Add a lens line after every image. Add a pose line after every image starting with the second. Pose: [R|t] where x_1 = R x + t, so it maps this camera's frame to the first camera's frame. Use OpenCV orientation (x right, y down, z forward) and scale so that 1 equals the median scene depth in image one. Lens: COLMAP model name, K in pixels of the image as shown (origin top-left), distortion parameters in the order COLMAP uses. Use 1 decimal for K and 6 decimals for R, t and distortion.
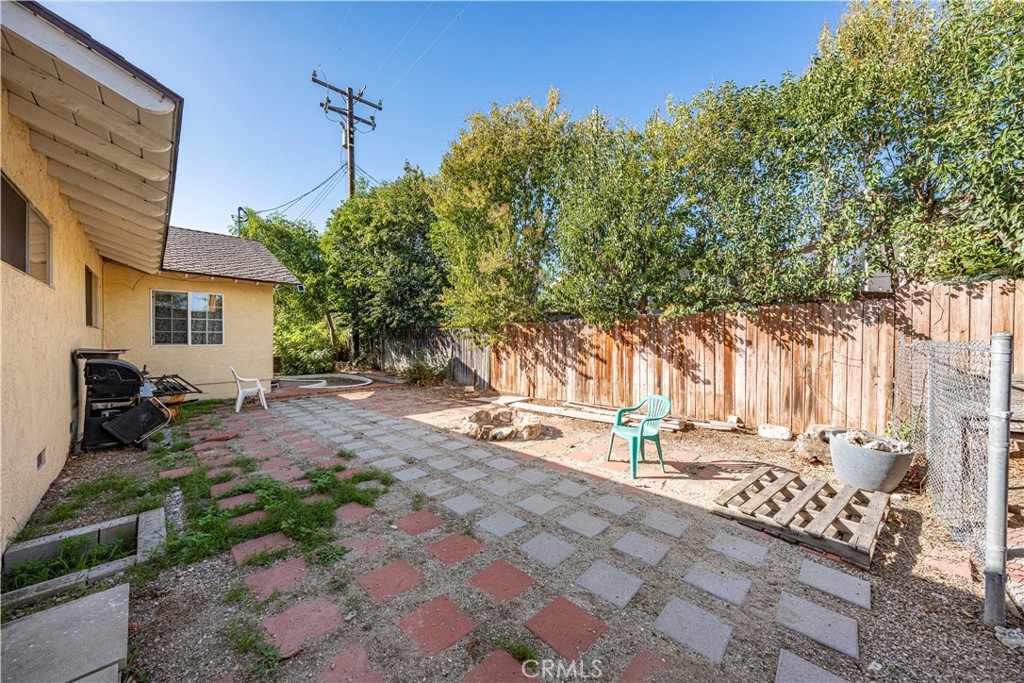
lens RADIAL K [[365.1, 0, 512.0], [0, 365.1, 341.5], [0, 0, 1]] dist [-0.000215, 0.000025]
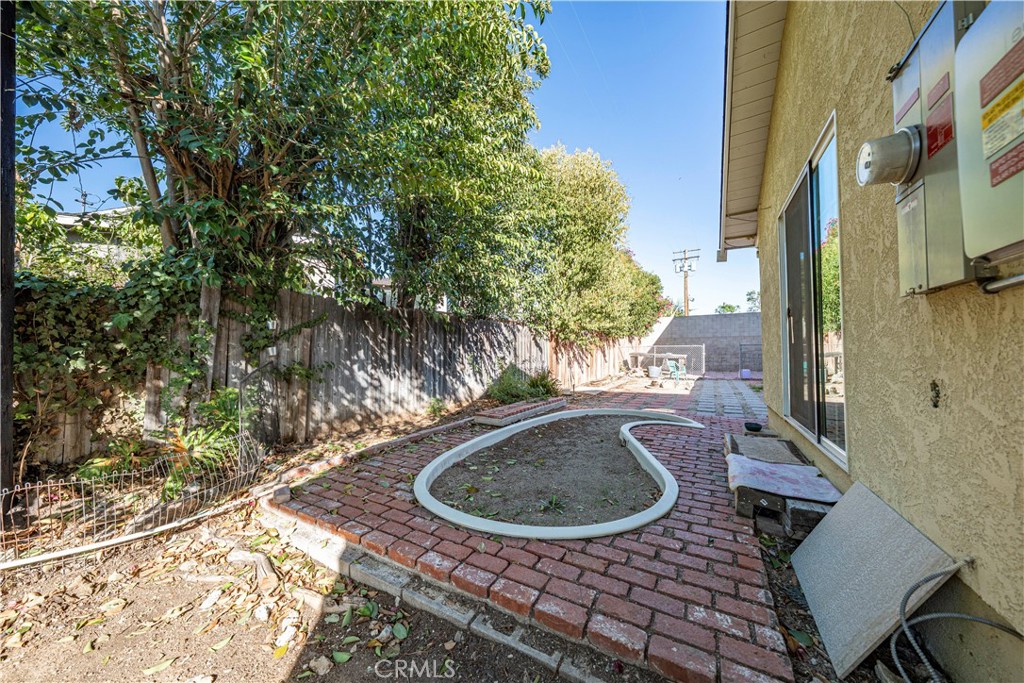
lens RADIAL K [[351.5, 0, 506.1], [0, 351.5, 342.2], [0, 0, 1]] dist [-0.000785, 0.000063]
pose [[-0.278637, 0.032752, 0.959838, -1.030589], [0.009064, 0.999464, -0.031472, 0.029535], [-0.960354, -0.000069, -0.278784, 1.511586]]
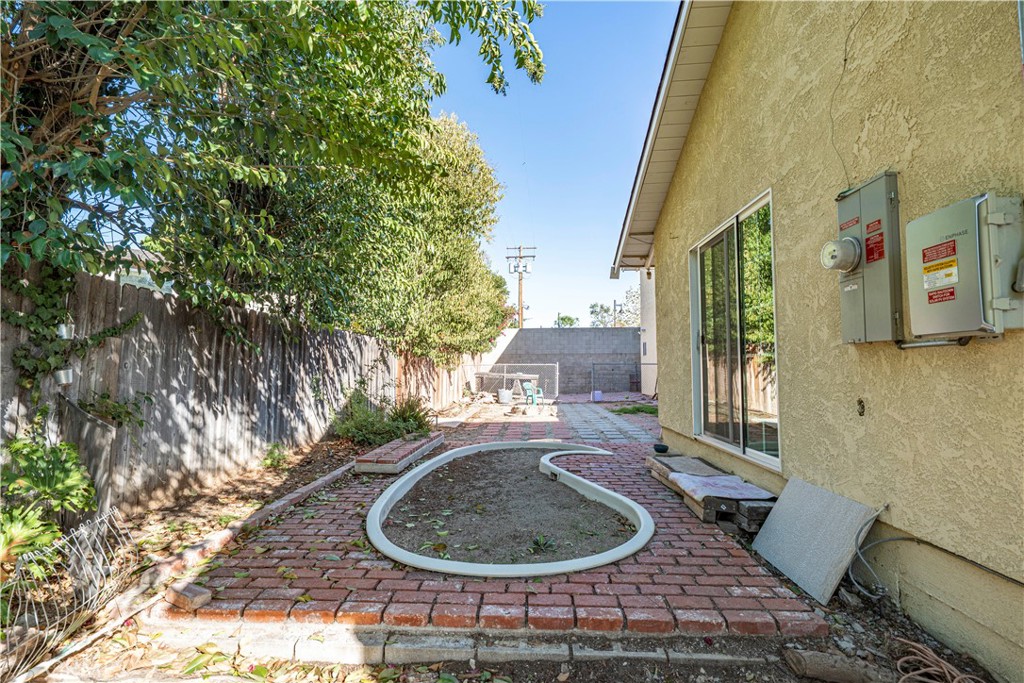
lens RADIAL K [[491.4, 0, 512.0], [0, 491.4, 341.5], [0, 0, 1]] dist [0.002736, 0.000254]
pose [[-0.690606, 0.046875, 0.721711, -1.018380], [0.007821, 0.998323, -0.057357, 0.022978], [-0.723189, -0.033966, -0.689814, 1.662429]]
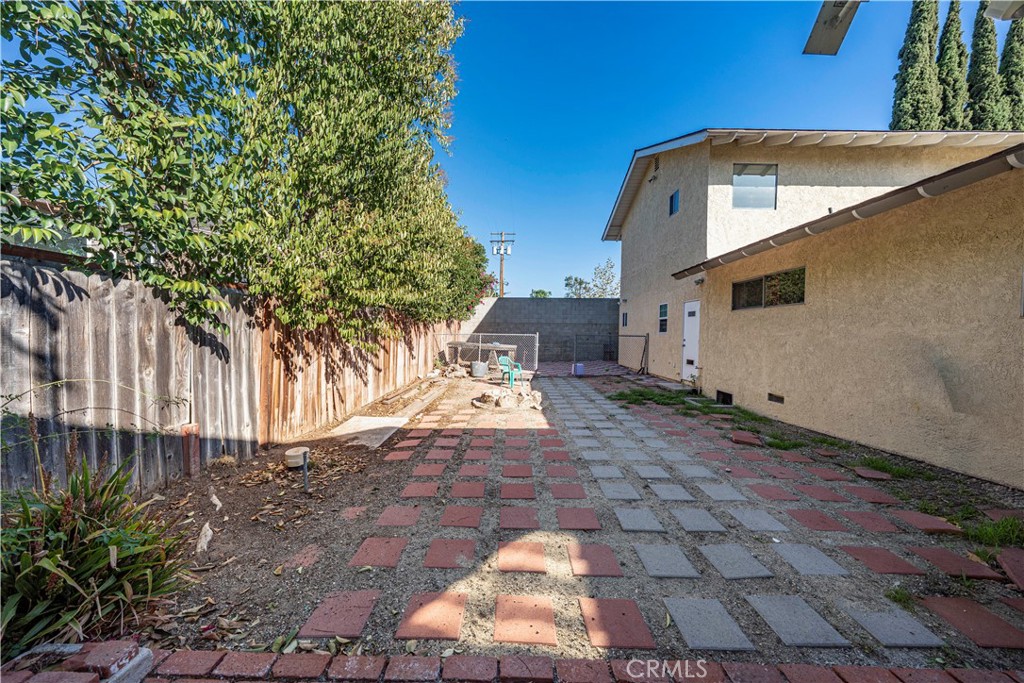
lens RADIAL K [[351.5, 0, 506.1], [0, 351.5, 342.2], [0, 0, 1]] dist [-0.000785, 0.000063]
pose [[-0.711951, -0.024552, 0.701800, -0.560631], [-0.008780, 0.999622, 0.026063, -0.002011], [-0.702175, 0.012394, -0.711897, 1.187079]]
